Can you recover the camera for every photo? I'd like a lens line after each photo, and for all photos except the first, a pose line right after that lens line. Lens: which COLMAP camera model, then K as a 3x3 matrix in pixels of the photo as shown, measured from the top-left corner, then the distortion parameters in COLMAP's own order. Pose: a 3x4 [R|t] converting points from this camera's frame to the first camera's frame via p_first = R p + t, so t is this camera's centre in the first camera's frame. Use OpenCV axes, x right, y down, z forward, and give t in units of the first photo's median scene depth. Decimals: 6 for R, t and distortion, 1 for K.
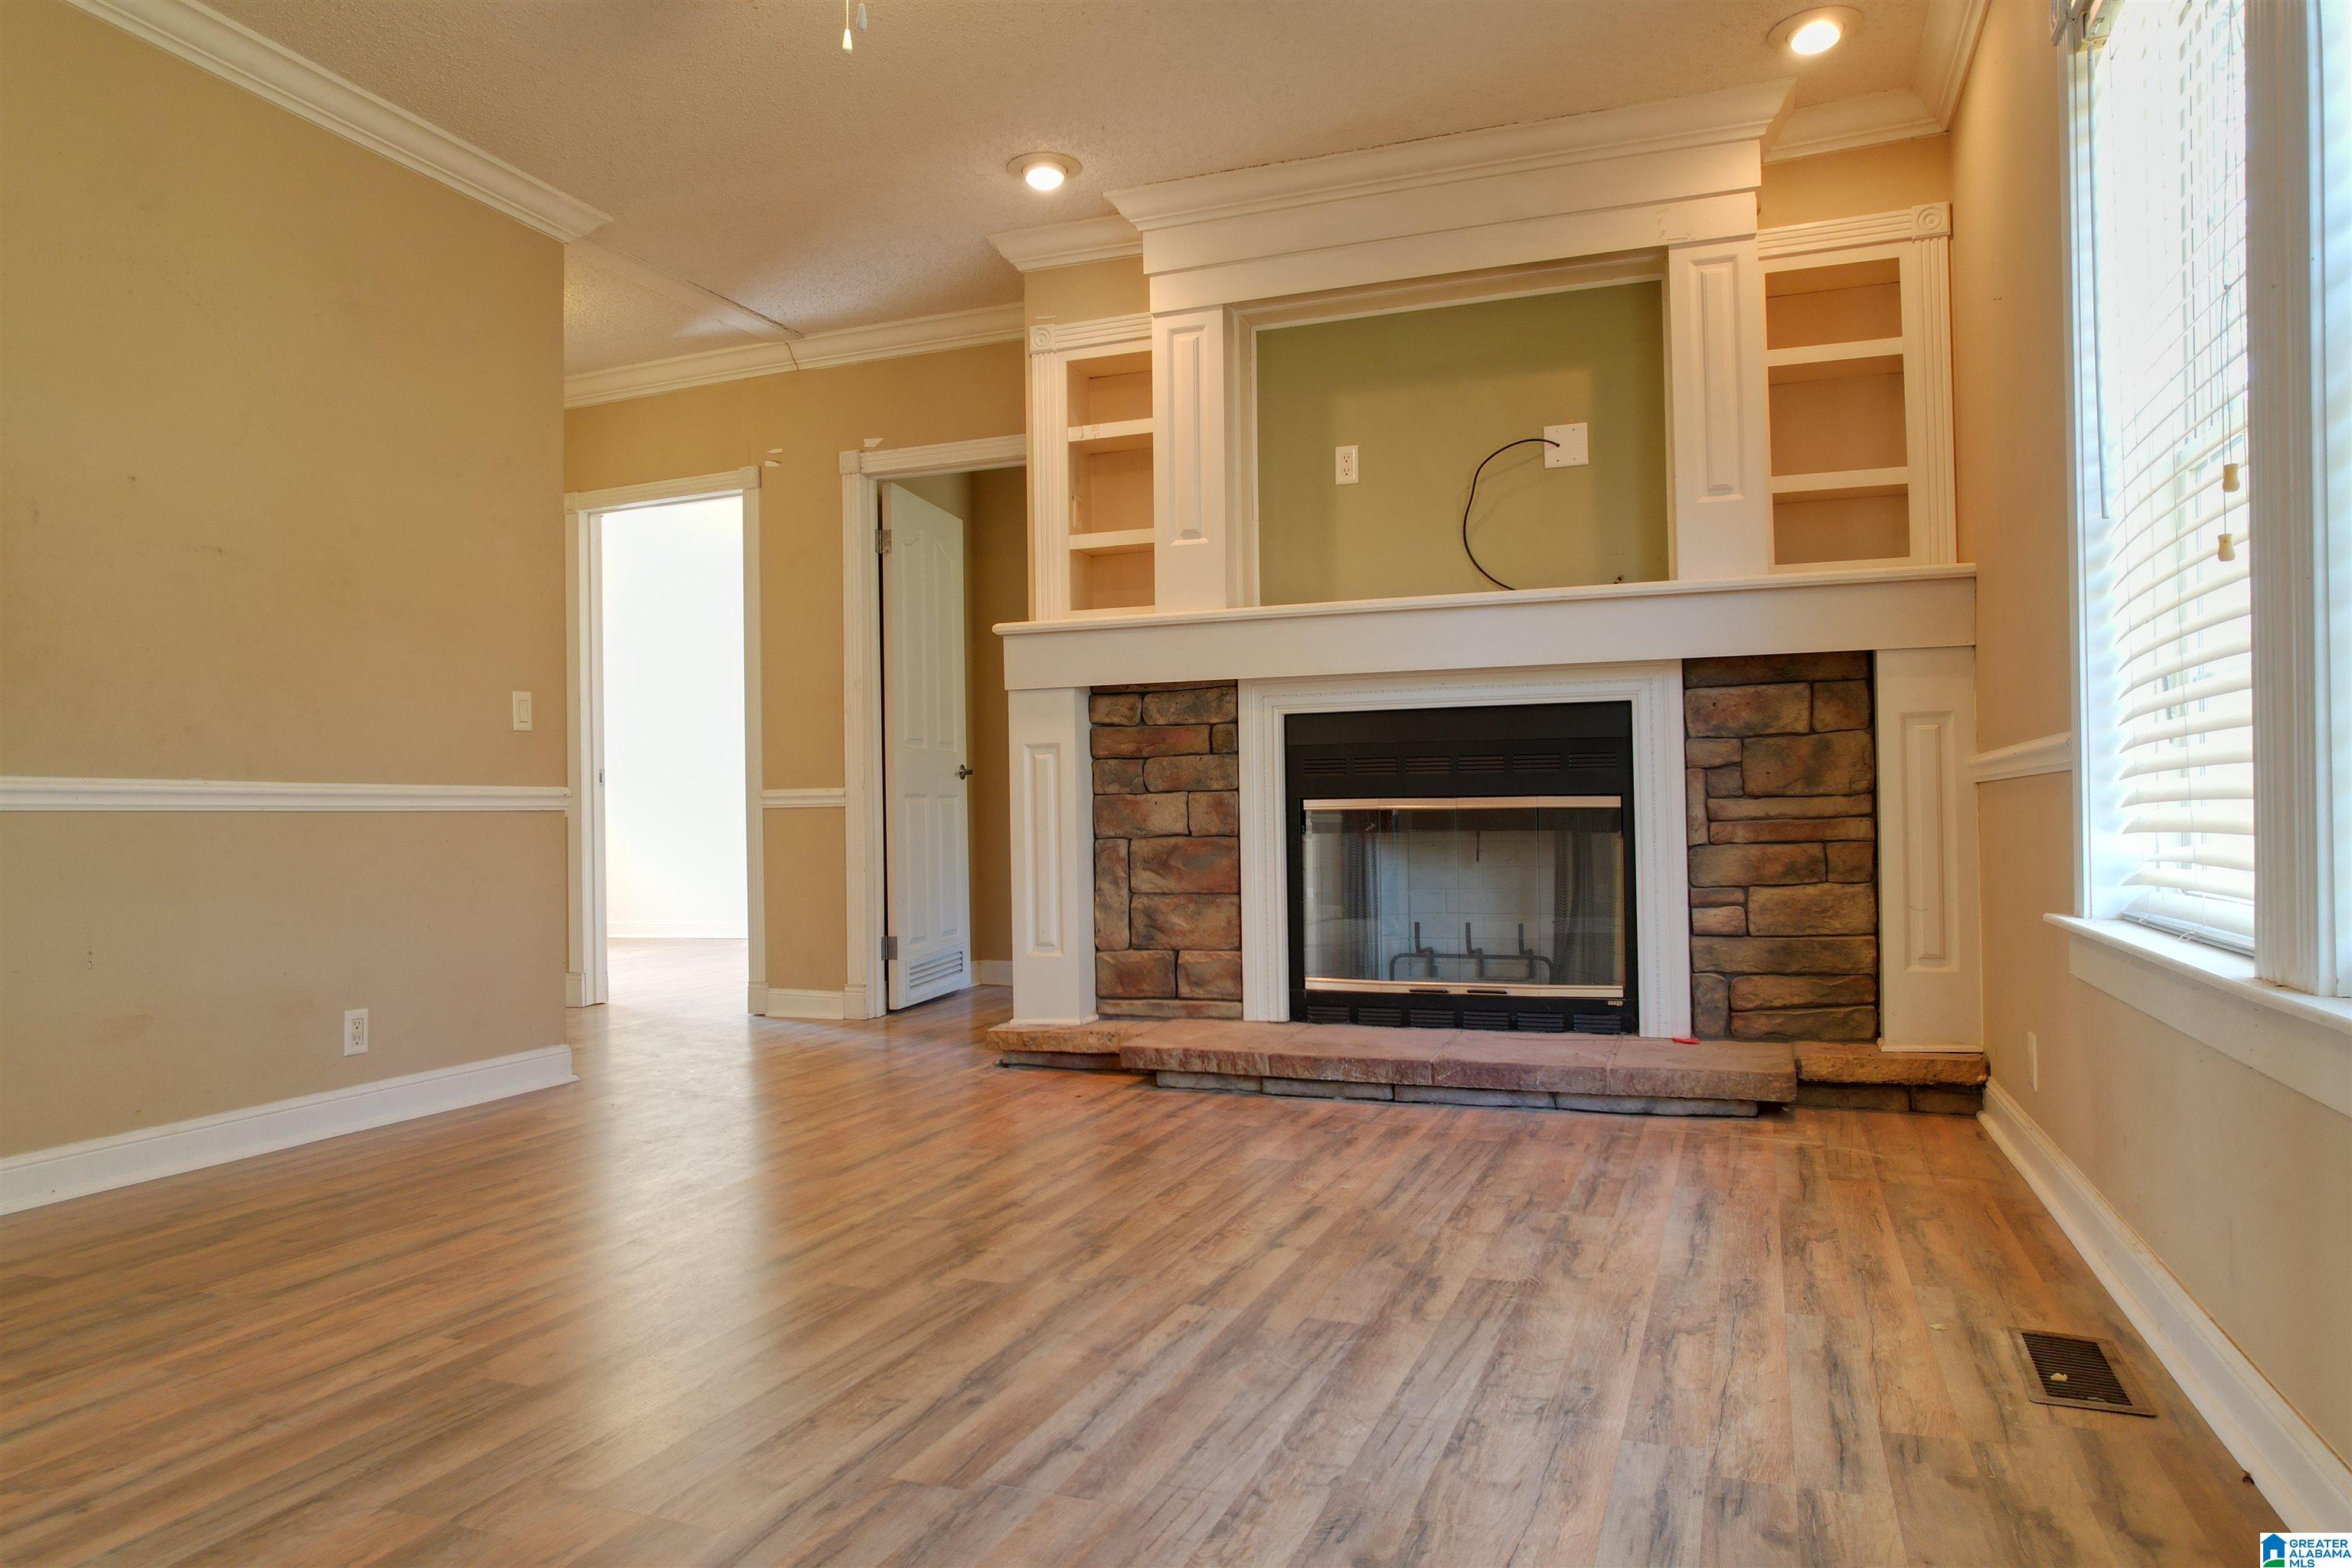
lens RADIAL K [[1502.6, 0, 1175.5], [0, 1502.6, 787.0], [0, 0, 1]] dist [-0.075727, 0.066245]
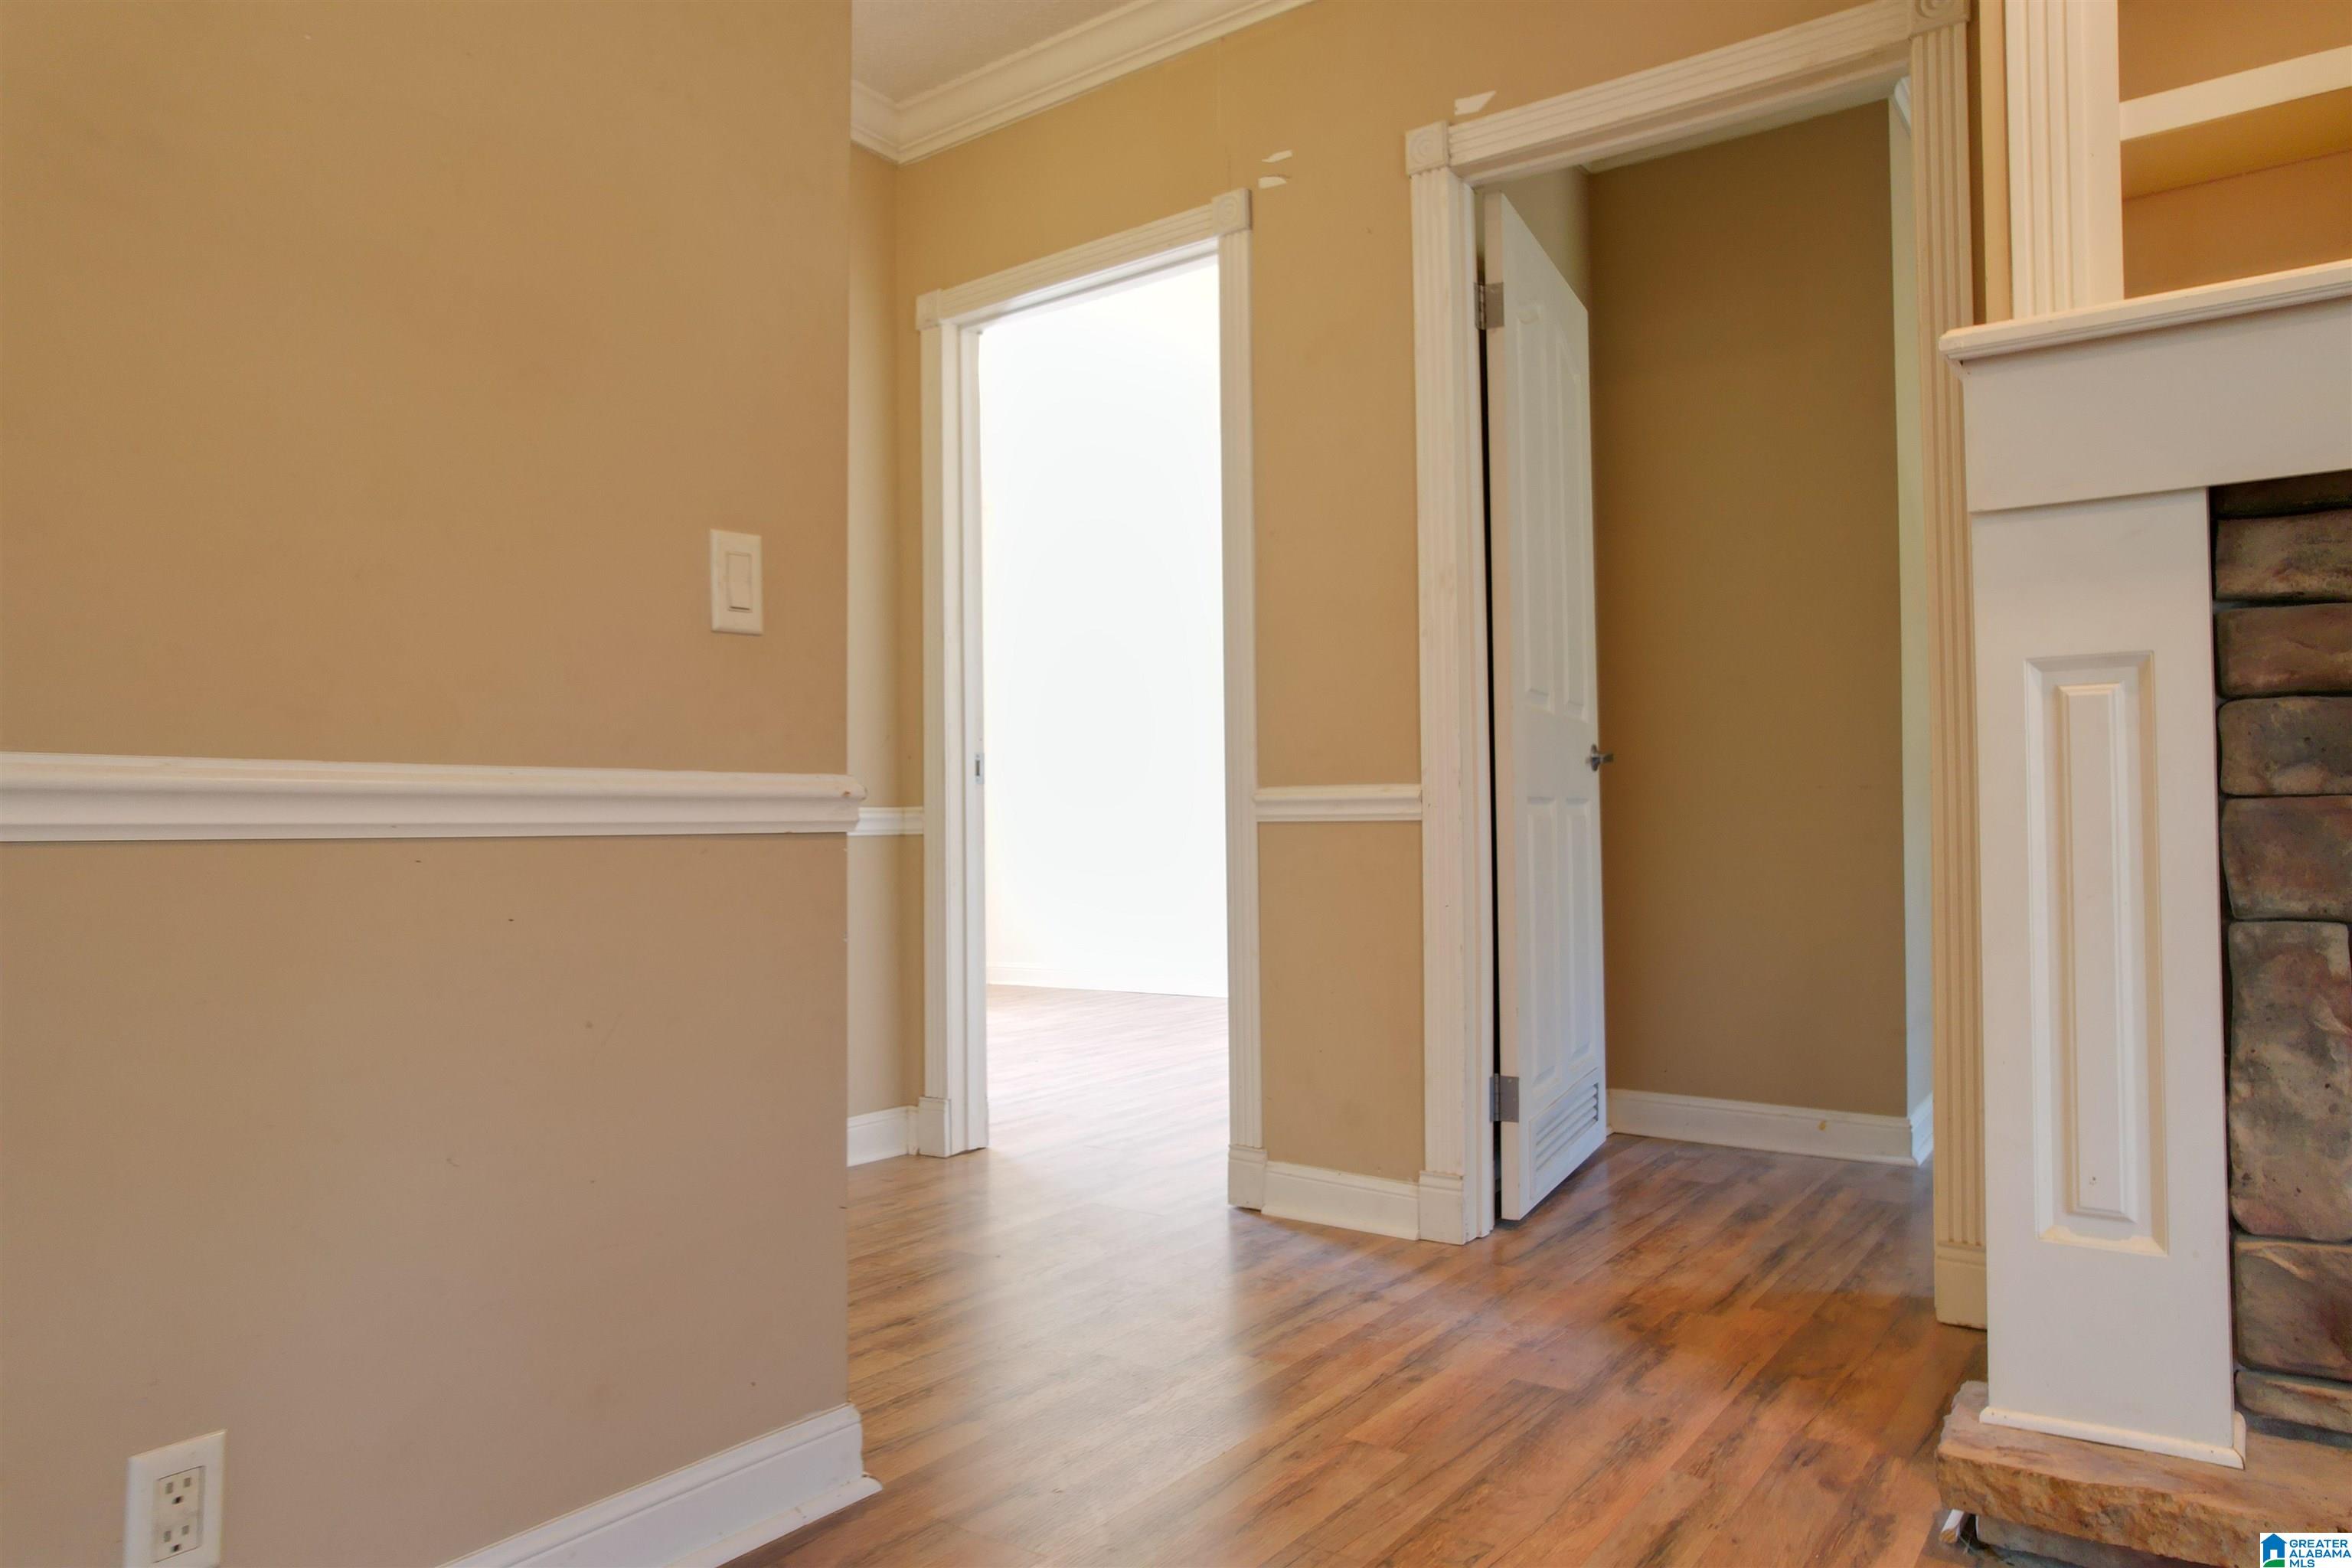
lens RADIAL K [[1502.6, 0, 1169.5], [0, 1502.6, 789.2], [0, 0, 1]] dist [-0.075727, 0.066245]
pose [[0.963639, 0.001251, -0.267203, -0.166677], [-0.001908, 0.999996, -0.002202, 0.003695], [0.267199, 0.002632, 0.963638, 0.485110]]
